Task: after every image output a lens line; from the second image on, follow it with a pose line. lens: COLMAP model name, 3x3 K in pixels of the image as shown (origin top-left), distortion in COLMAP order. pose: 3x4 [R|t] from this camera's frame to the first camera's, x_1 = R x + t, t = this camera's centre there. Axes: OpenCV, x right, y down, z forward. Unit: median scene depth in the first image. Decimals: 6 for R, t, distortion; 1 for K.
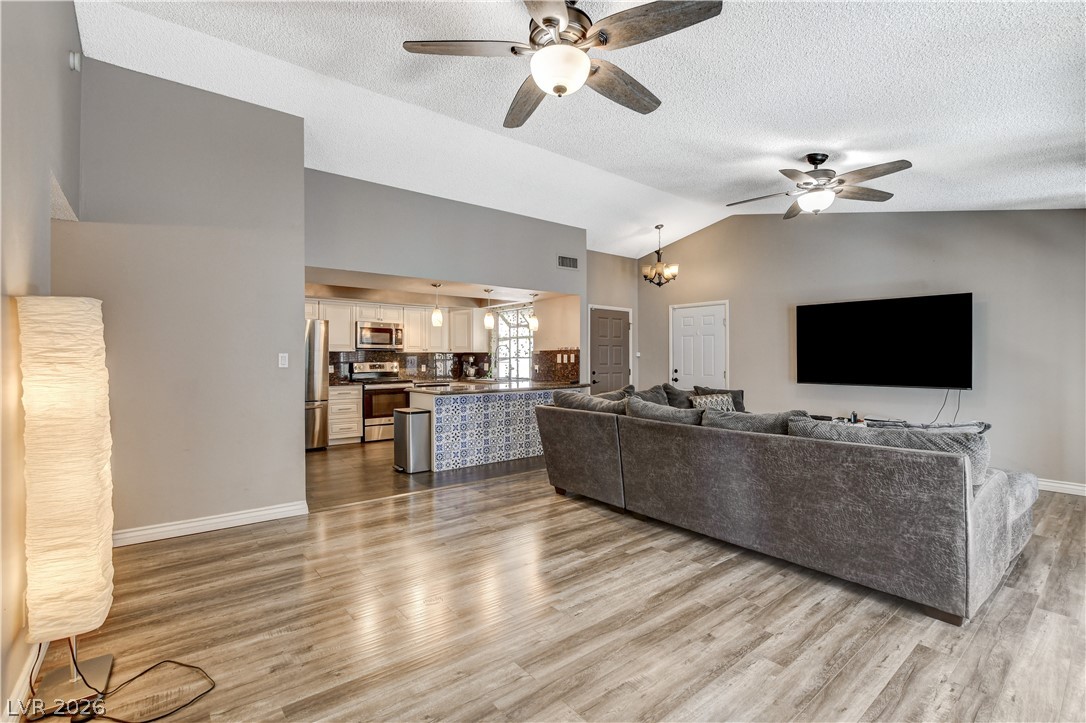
lens RADIAL K [[485.3, 0, 542.2], [0, 485.3, 360.4], [0, 0, 1]] dist [-0.016164, 0.000825]
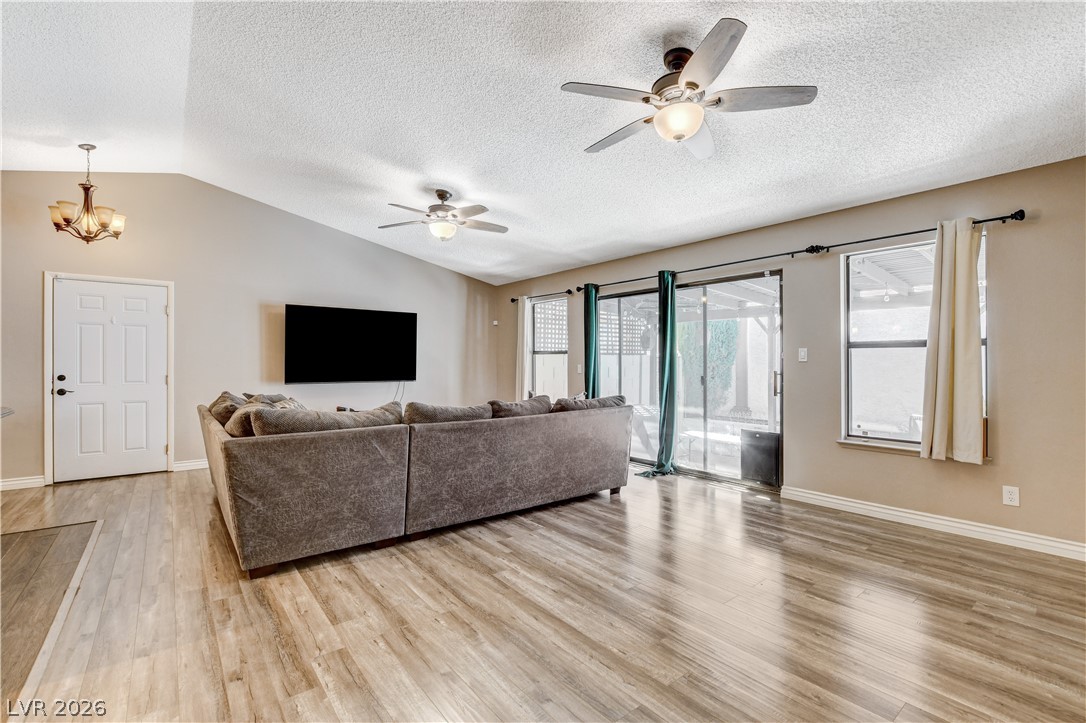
lens RADIAL K [[482.2, 0, 542.4], [0, 482.2, 361.6], [0, 0, 1]] dist [-0.019391, -0.000127]
pose [[0.012087, -0.001087, 0.999926, -0.360708], [0.002584, 0.999996, 0.001055, 0.001826], [-0.999924, 0.002571, 0.012089, 0.407330]]
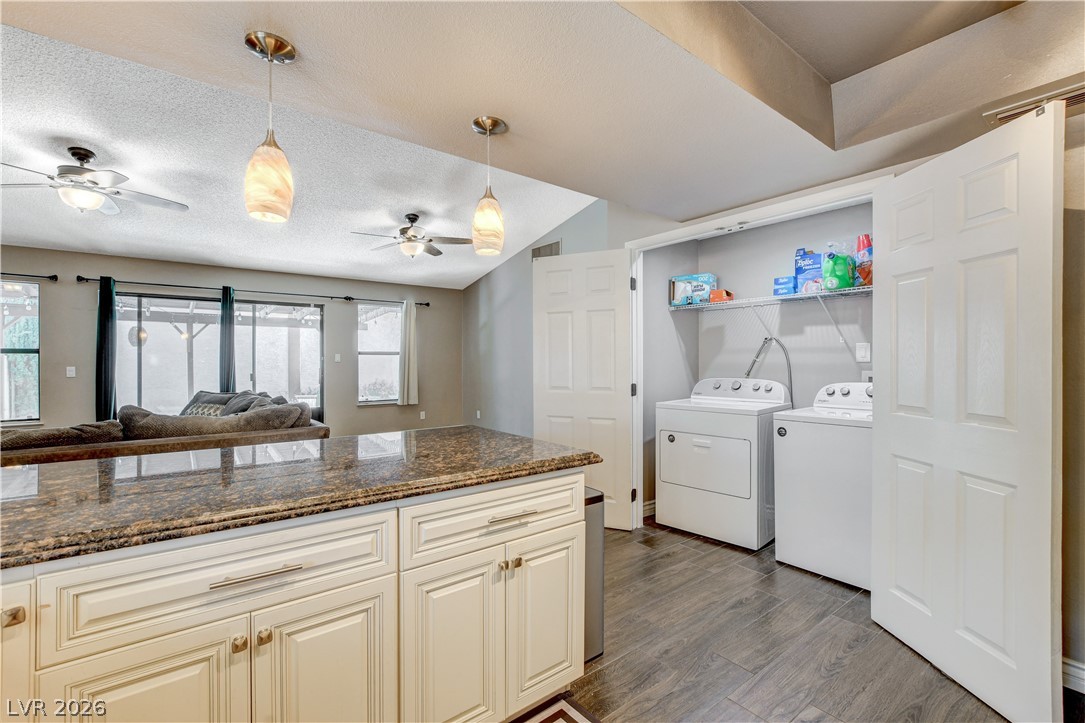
lens RADIAL K [[474.4, 0, 541.6], [0, 474.4, 362.0], [0, 0, 1]] dist [-0.013663, 0.000430]
pose [[-0.999893, 0.003579, 0.014203, -0.209187], [0.003644, 0.999983, 0.004555, 0.000349], [-0.014187, 0.004606, -0.999889, 1.074366]]
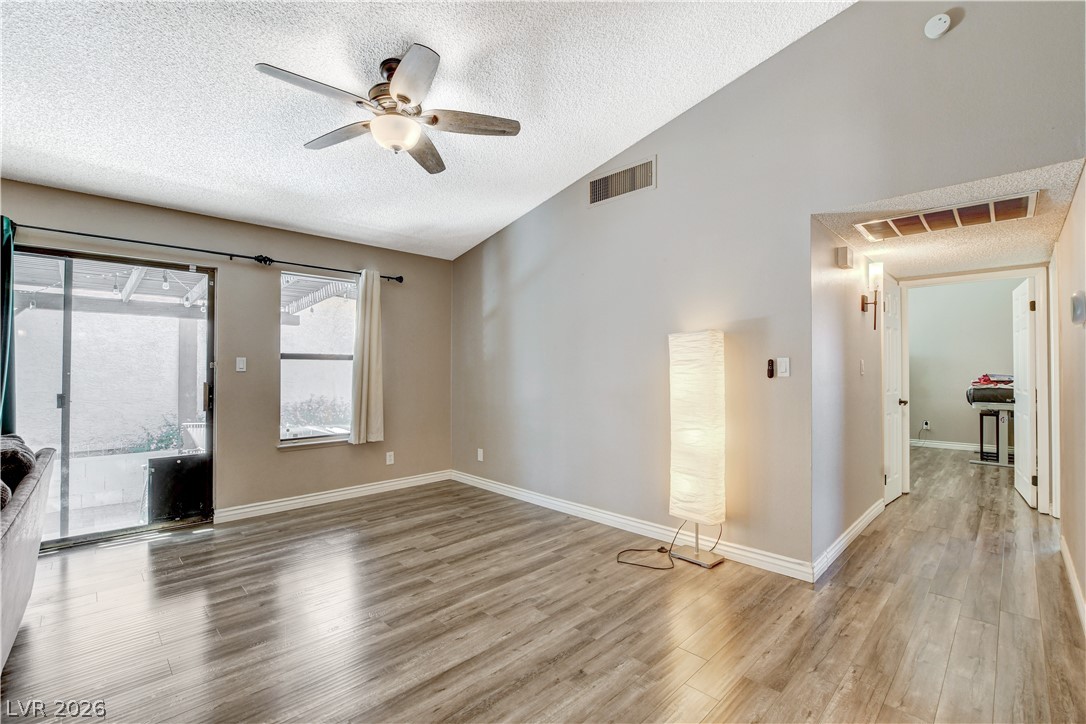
lens RADIAL K [[477.6, 0, 542.6], [0, 477.6, 361.7], [0, 0, 1]] dist [-0.026318, 0.004186]
pose [[-0.994871, 0.000167, -0.101148, -0.065184], [0.001776, 0.999873, -0.015820, 0.001199], [0.101132, -0.015918, -0.994746, 0.680643]]
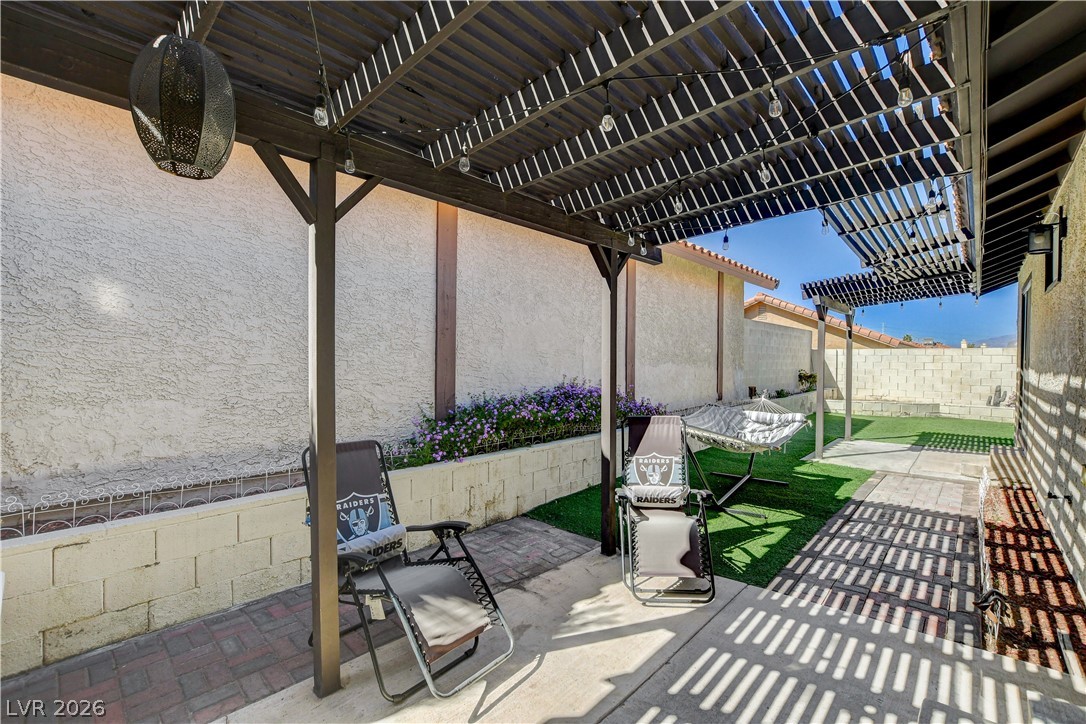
lens RADIAL K [[477.6, 0, 542.6], [0, 477.6, 361.7], [0, 0, 1]] dist [-0.026318, 0.004186]
pose [[-0.987900, -0.007460, -0.154913, 0.574061], [-0.008505, 0.999945, 0.006081, 0.034756], [0.154859, 0.007325, -0.987909, 0.263675]]
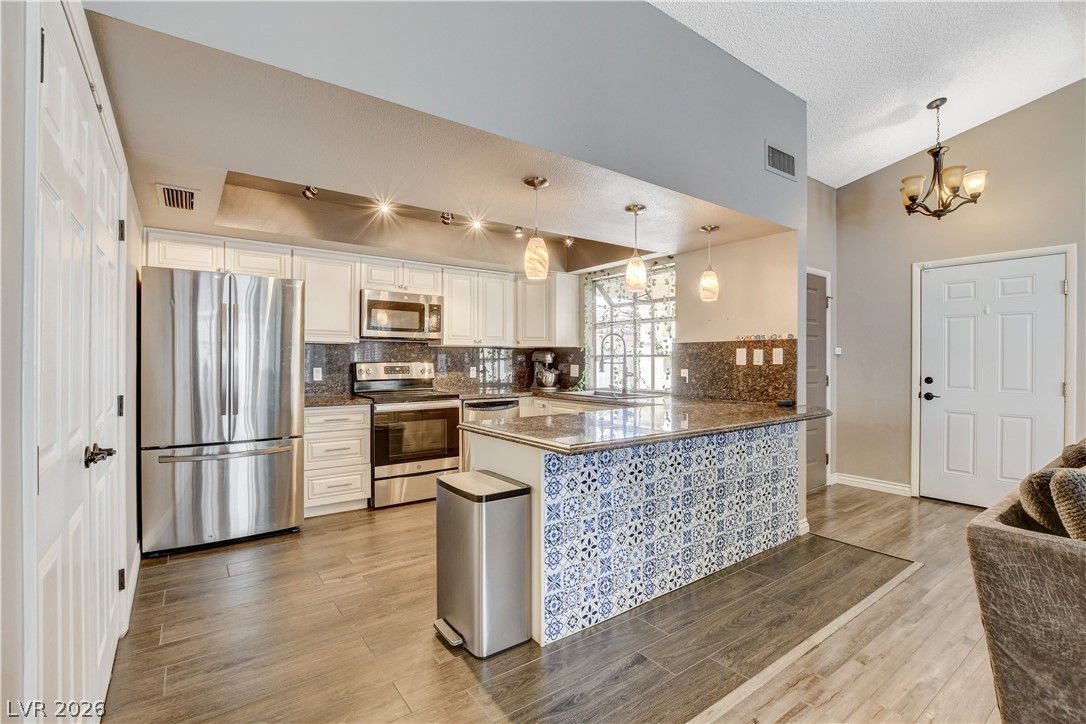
lens RADIAL K [[493.1, 0, 542.5], [0, 493.1, 361.4], [0, 0, 1]] dist [-0.020939, 0.000571]
pose [[0.999035, 0.004077, -0.043740, -0.157134], [-0.004044, 0.999991, 0.000854, 0.001640], [0.043743, -0.000676, 0.999043, 0.464876]]
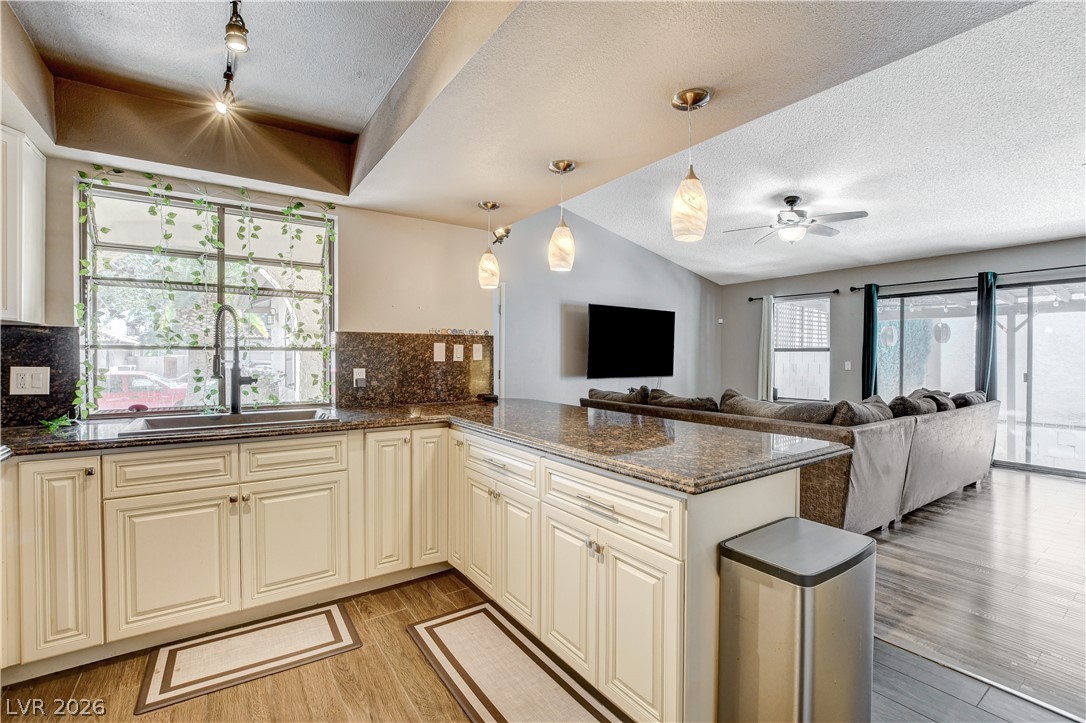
lens RADIAL K [[477.6, 0, 542.6], [0, 477.6, 361.2], [0, 0, 1]] dist [-0.026318, 0.004186]
pose [[0.071705, -0.008021, 0.997394, -0.417623], [-0.000817, 0.999967, 0.008101, 0.000989], [-0.997426, -0.001396, 0.071696, 0.875378]]
